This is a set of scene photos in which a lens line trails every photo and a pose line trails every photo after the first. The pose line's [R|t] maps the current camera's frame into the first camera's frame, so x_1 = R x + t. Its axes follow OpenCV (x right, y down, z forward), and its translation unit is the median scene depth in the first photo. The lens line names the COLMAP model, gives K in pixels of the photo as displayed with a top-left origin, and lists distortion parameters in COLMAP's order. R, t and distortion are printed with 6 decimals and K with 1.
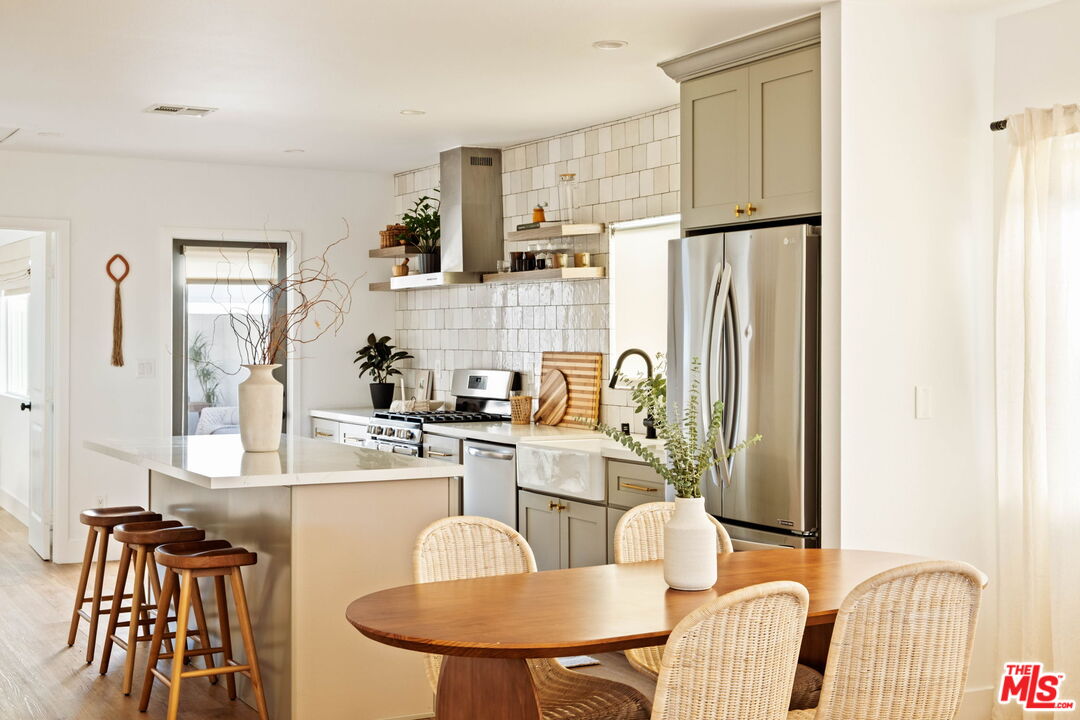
lens RADIAL K [[1420.7, 0, 541.0], [0, 1420.7, 315.7], [0, 0, 1]] dist [0.003337, 0.006663]
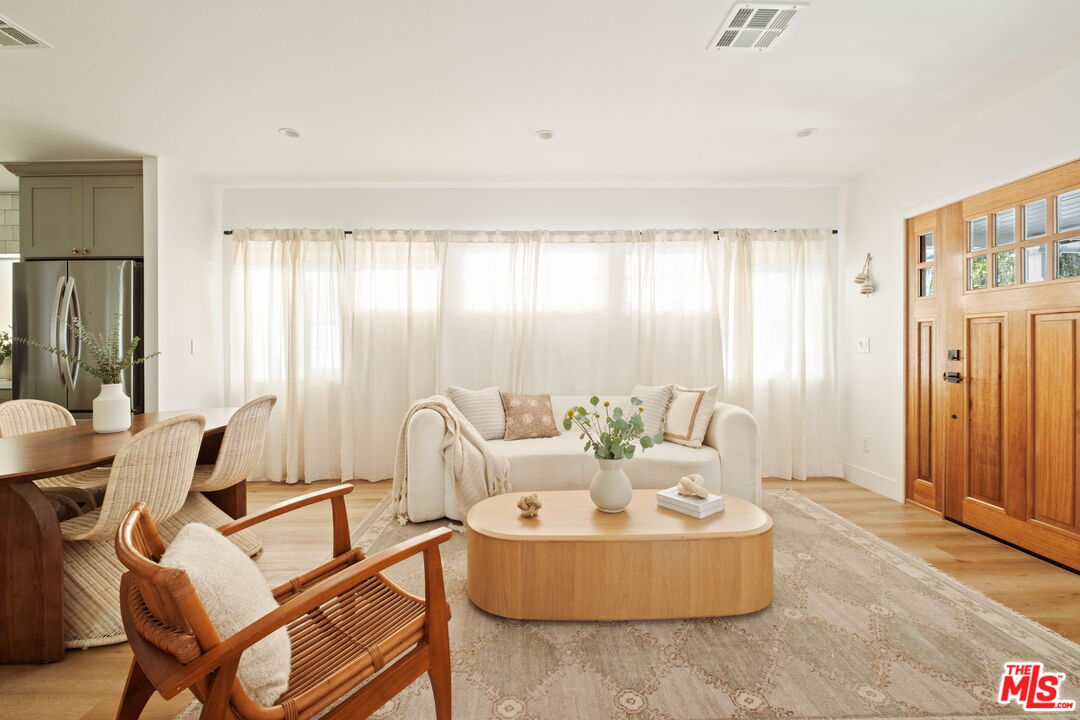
lens RADIAL K [[464.5, 0, 540.8], [0, 464.5, 347.3], [0, 0, 1]] dist [0.000142, 0.000015]
pose [[0.472258, -0.005200, 0.881445, -0.088885], [-0.002977, 0.999967, 0.007494, 0.037637], [-0.881455, -0.006164, 0.472227, 0.104077]]
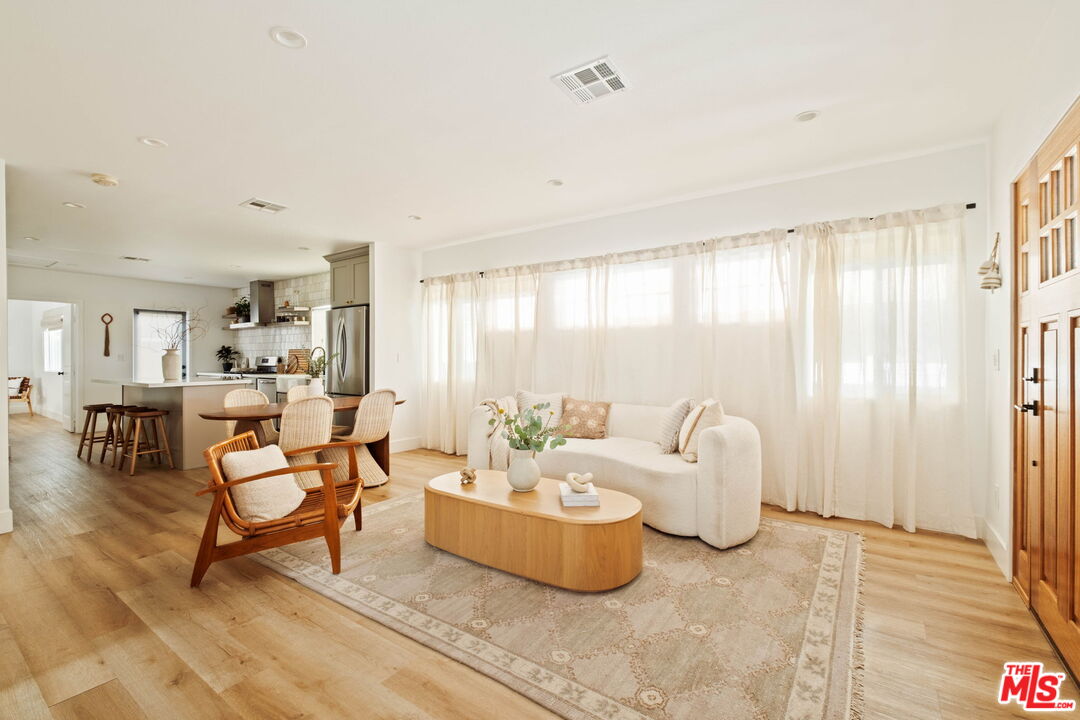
lens RADIAL K [[473.9, 0, 542.8], [0, 473.9, 353.7], [0, 0, 1]] dist [0.011158, -0.014139]
pose [[0.897878, -0.001701, 0.440242, 0.044333], [-0.000420, 0.999989, 0.004720, 0.031308], [-0.440245, -0.004423, 0.897867, -0.156641]]
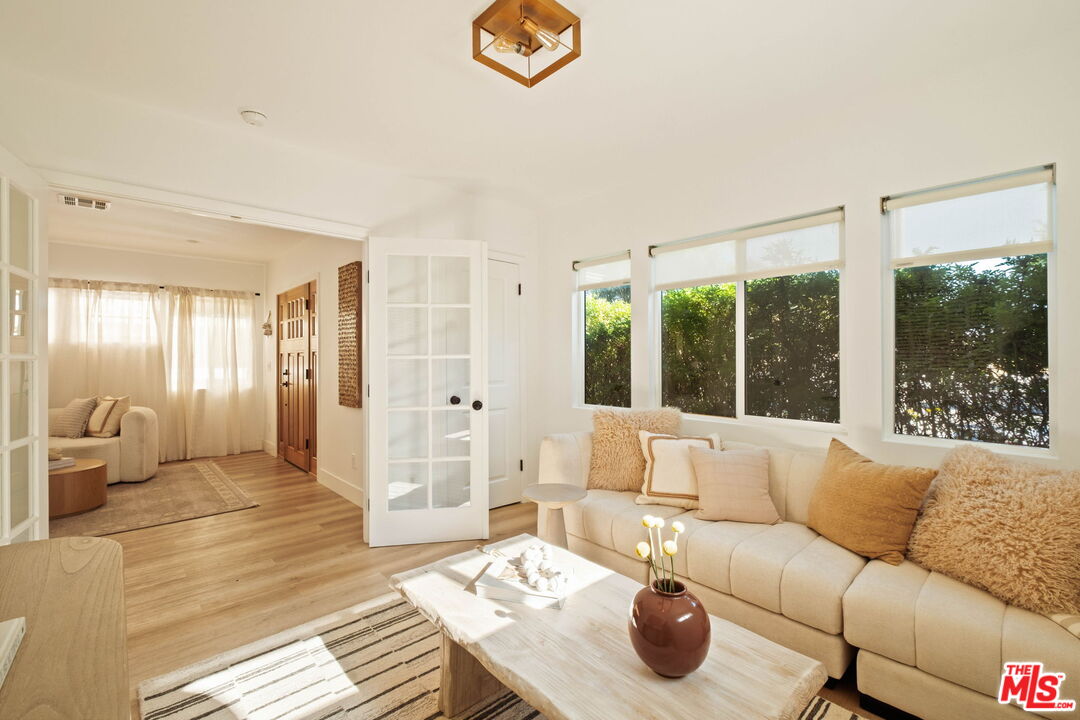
lens RADIAL K [[463.0, 0, 521.0], [0, 463.0, 357.0], [0, 0, 1]] dist [0.000201, -0.000114]
pose [[-0.208643, -0.000679, 0.977992, -0.394034], [-0.004799, 0.999988, -0.000330, 0.018582], [-0.977980, -0.004763, -0.208644, -0.251691]]
